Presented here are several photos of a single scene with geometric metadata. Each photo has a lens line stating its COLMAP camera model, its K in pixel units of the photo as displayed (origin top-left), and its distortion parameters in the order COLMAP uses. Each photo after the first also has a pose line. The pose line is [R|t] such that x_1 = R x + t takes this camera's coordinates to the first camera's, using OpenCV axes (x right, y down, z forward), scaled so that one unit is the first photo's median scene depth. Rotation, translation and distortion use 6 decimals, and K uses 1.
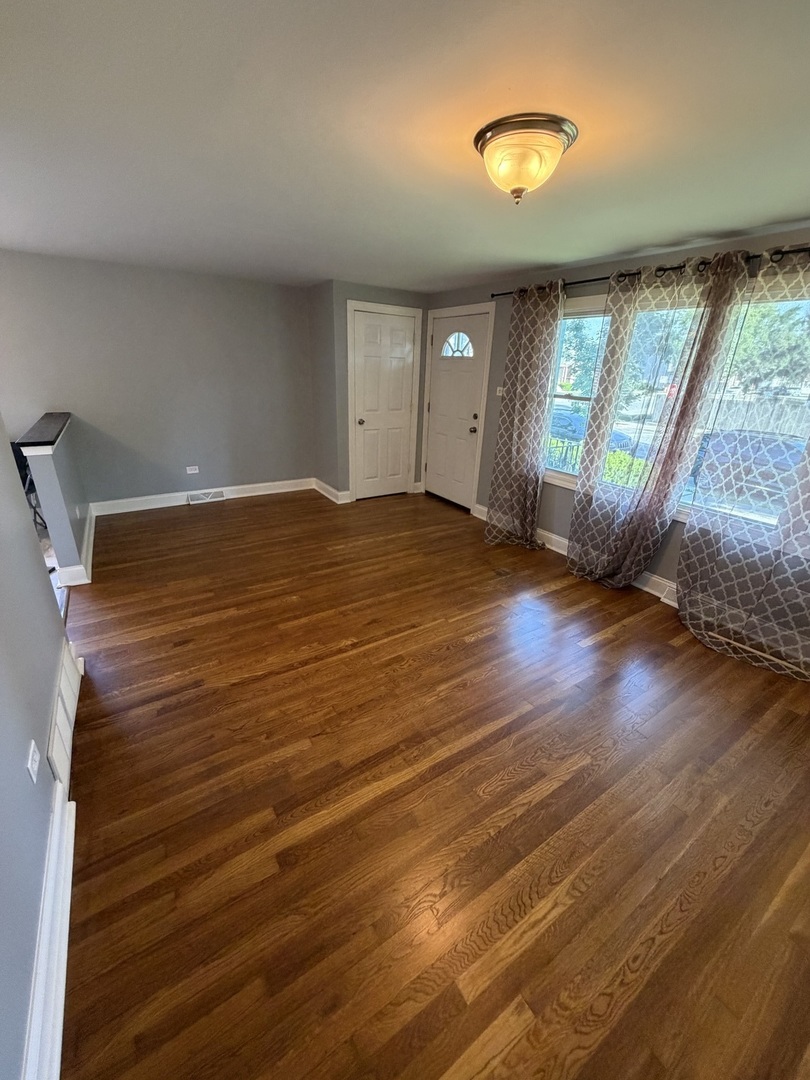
lens RADIAL K [[429.5, 0, 409.1], [0, 429.5, 540.8], [0, 0, 1]] dist [-0.000239, 0.000380]
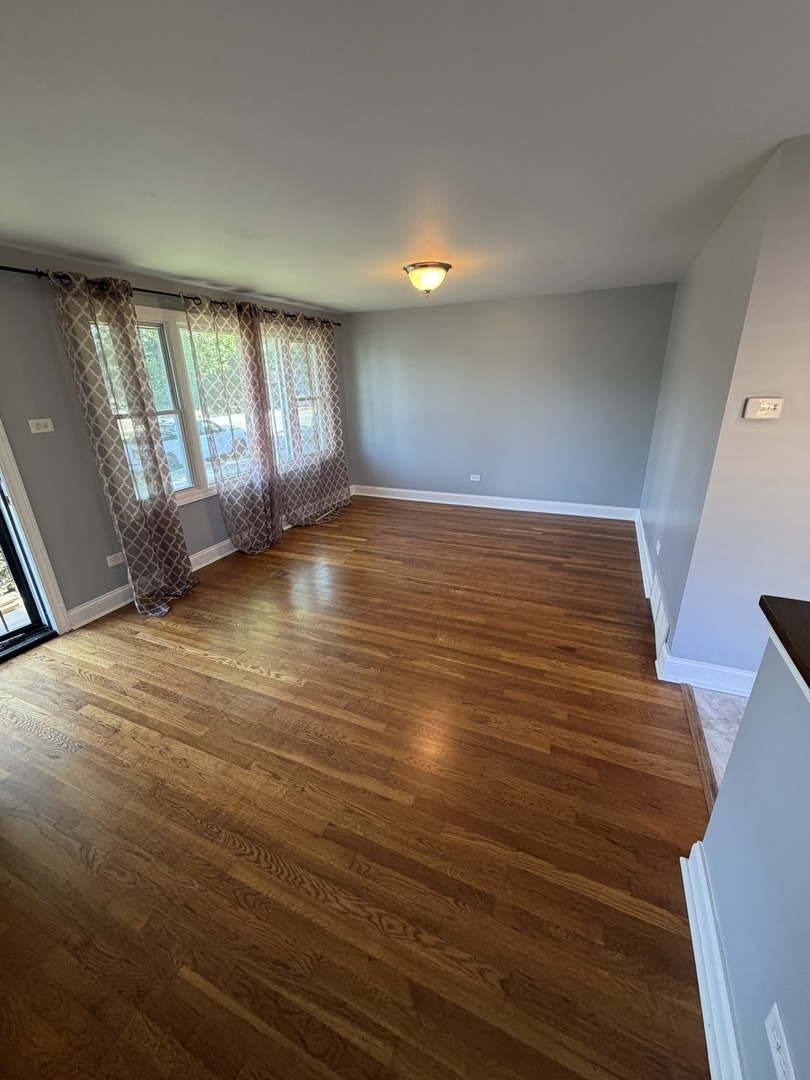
lens RADIAL K [[429.5, 0, 405.2], [0, 429.5, 535.6], [0, 0, 1]] dist [-0.000239, 0.000380]
pose [[-0.540289, -0.314168, 0.780632, -1.016963], [0.325093, 0.777732, 0.538004, -0.640445], [-0.776146, 0.544455, -0.318066, 1.452202]]
